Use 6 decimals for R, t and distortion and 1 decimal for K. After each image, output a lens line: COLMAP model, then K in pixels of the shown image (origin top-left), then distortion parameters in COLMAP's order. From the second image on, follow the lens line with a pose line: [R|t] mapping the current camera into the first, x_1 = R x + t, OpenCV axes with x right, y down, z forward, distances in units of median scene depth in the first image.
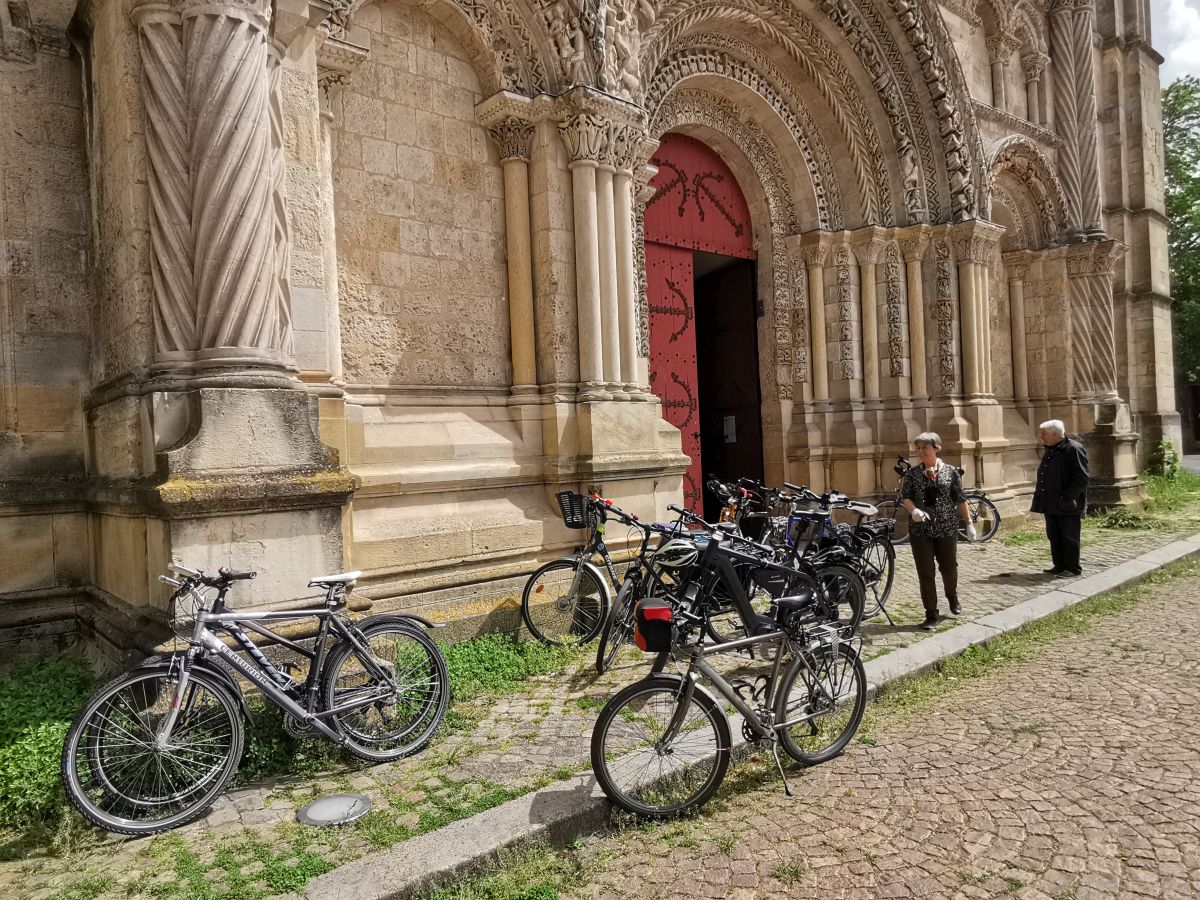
lens RADIAL K [[810.2, 0, 604.9], [0, 810.2, 447.7], [0, 0, 1]] dist [0.000504, 0.001210]
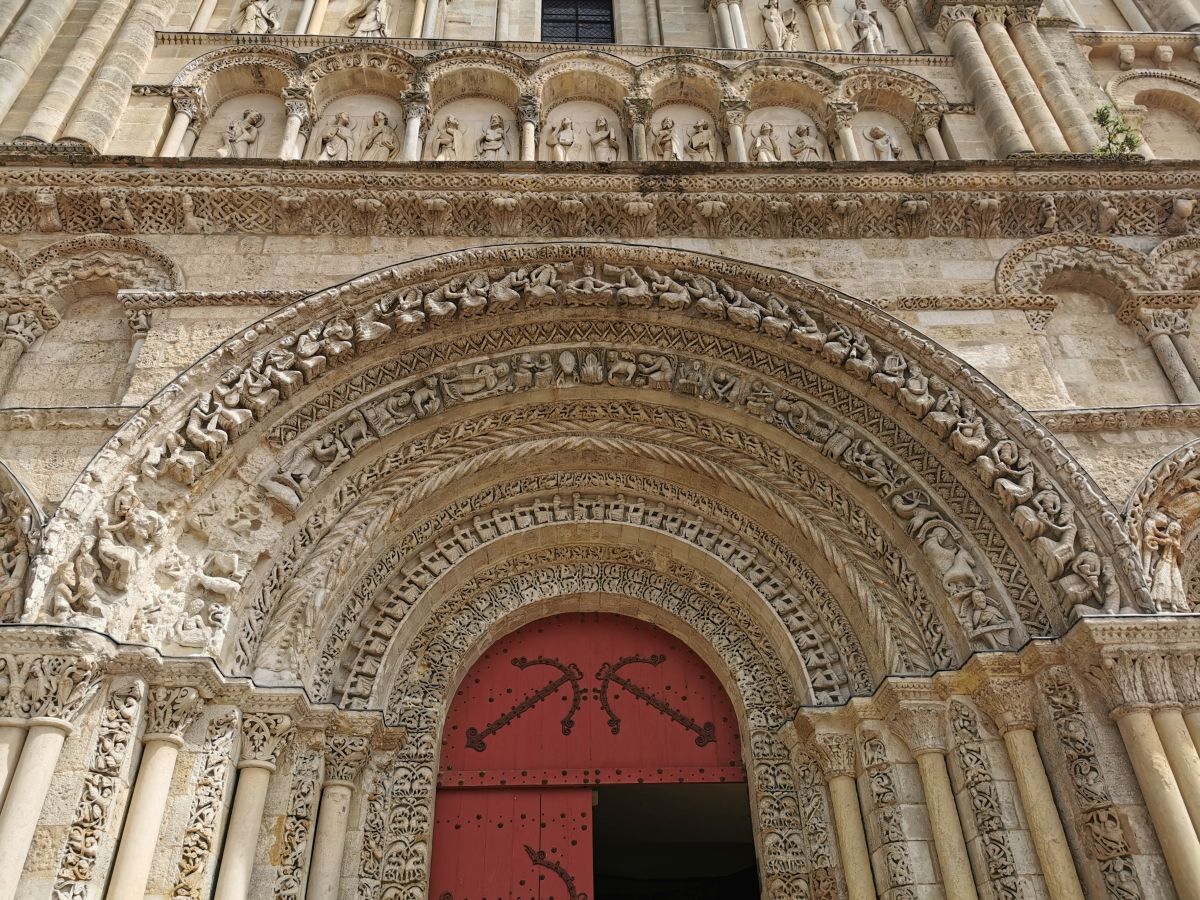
lens RADIAL K [[925.1, 0, 603.7], [0, 925.1, 443.3], [0, 0, 1]] dist [0.041617, -0.041400]
pose [[0.786567, -0.351280, -0.507854, 0.882153], [-0.003244, 0.820066, -0.572260, -0.093317], [0.617497, 0.451768, 0.643897, 0.712410]]
